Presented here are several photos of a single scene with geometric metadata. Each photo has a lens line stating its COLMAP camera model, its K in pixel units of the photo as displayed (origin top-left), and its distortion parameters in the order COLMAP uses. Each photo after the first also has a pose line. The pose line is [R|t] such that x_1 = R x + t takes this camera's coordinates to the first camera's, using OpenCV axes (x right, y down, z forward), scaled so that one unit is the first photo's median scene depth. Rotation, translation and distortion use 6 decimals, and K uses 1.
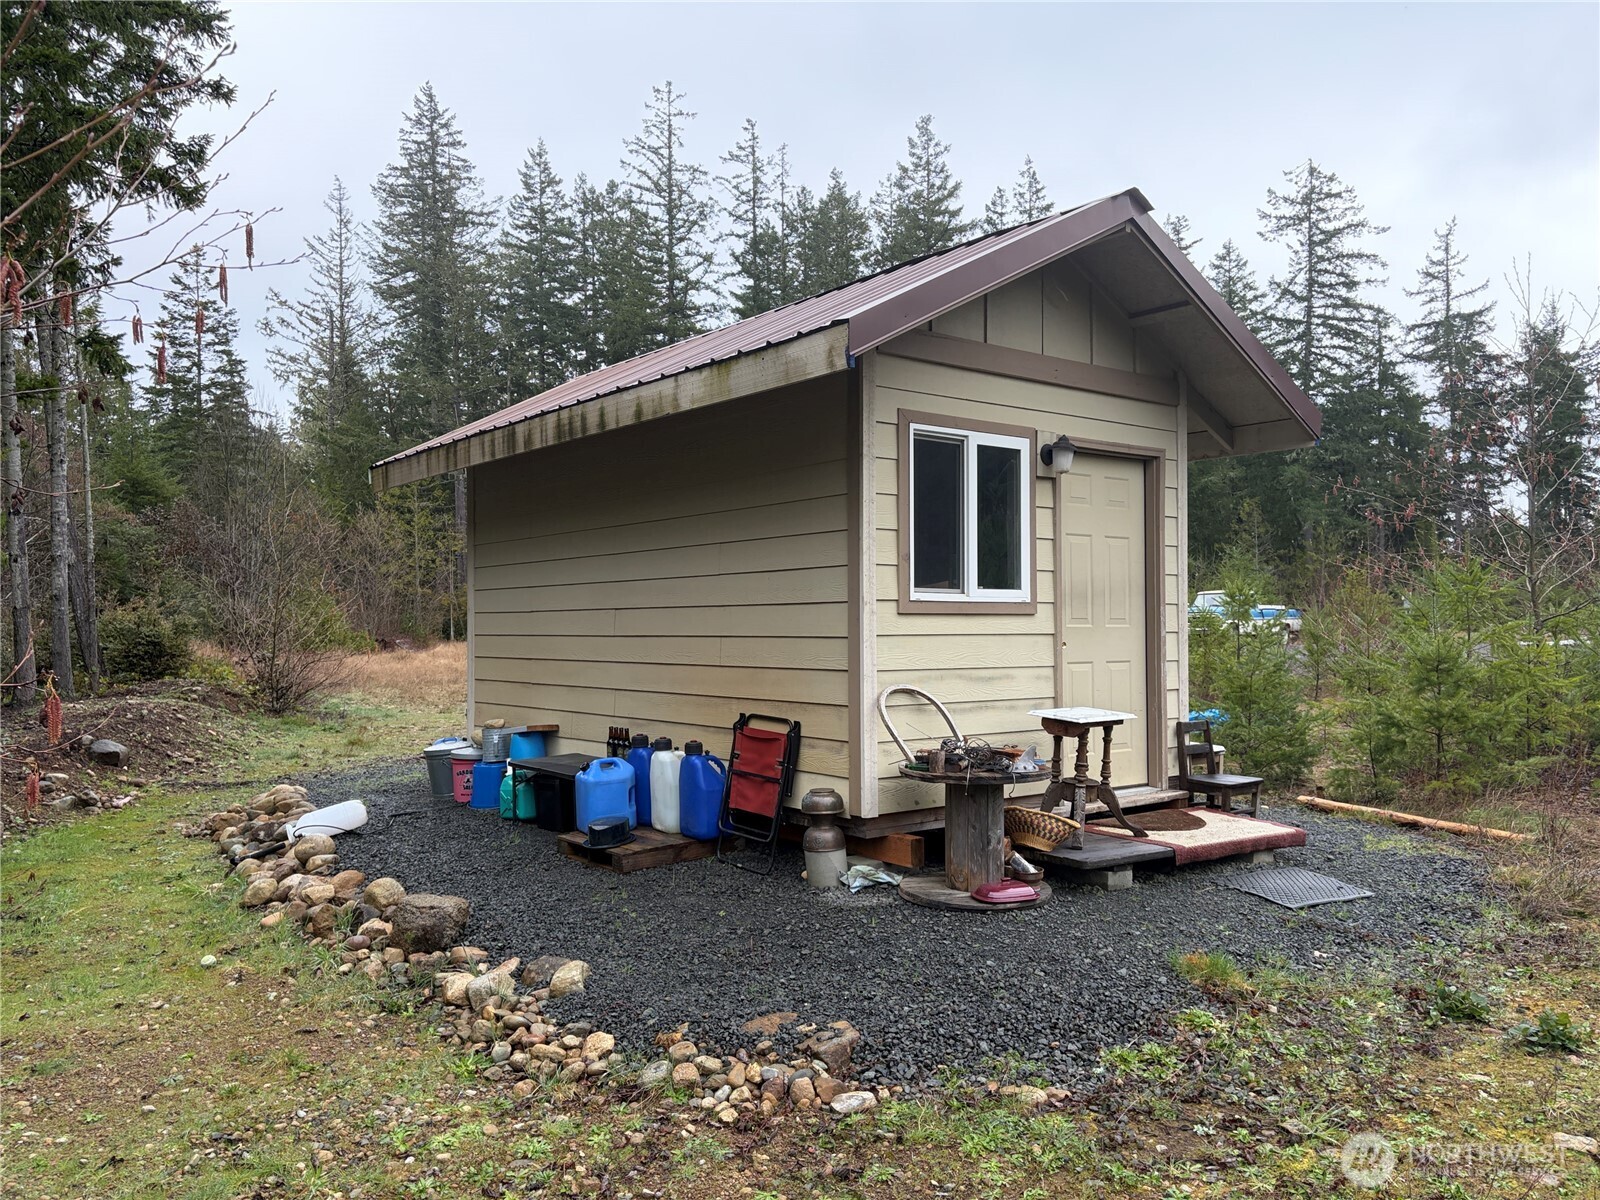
lens RADIAL K [[1194.9, 0, 806.3], [0, 1194.9, 604.8], [0, 0, 1]] dist [0.072054, -0.055244]
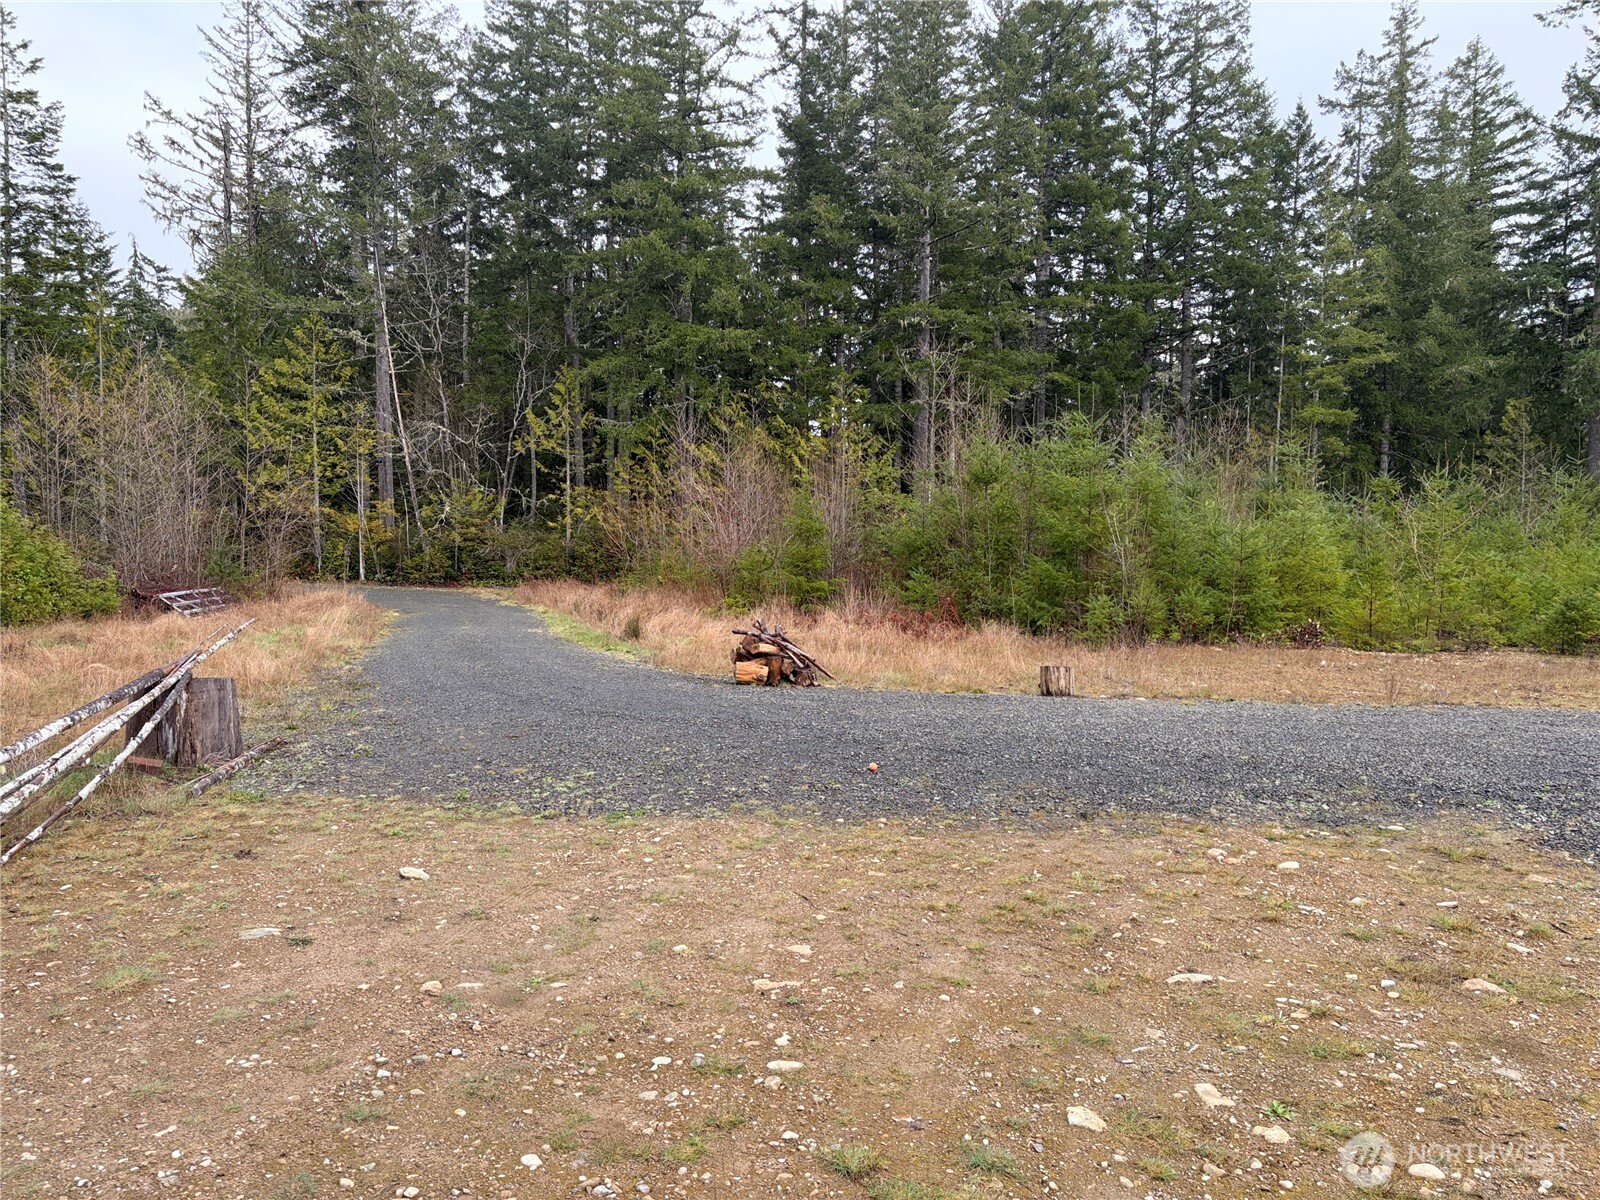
lens RADIAL K [[1194.9, 0, 794.4], [0, 1194.9, 593.0], [0, 0, 1]] dist [0.072054, -0.055244]
pose [[0.997601, 0.024933, -0.064573, 0.004673], [-0.021809, 0.998578, 0.048648, -0.002456], [0.065694, -0.047123, 0.996726, 0.266913]]
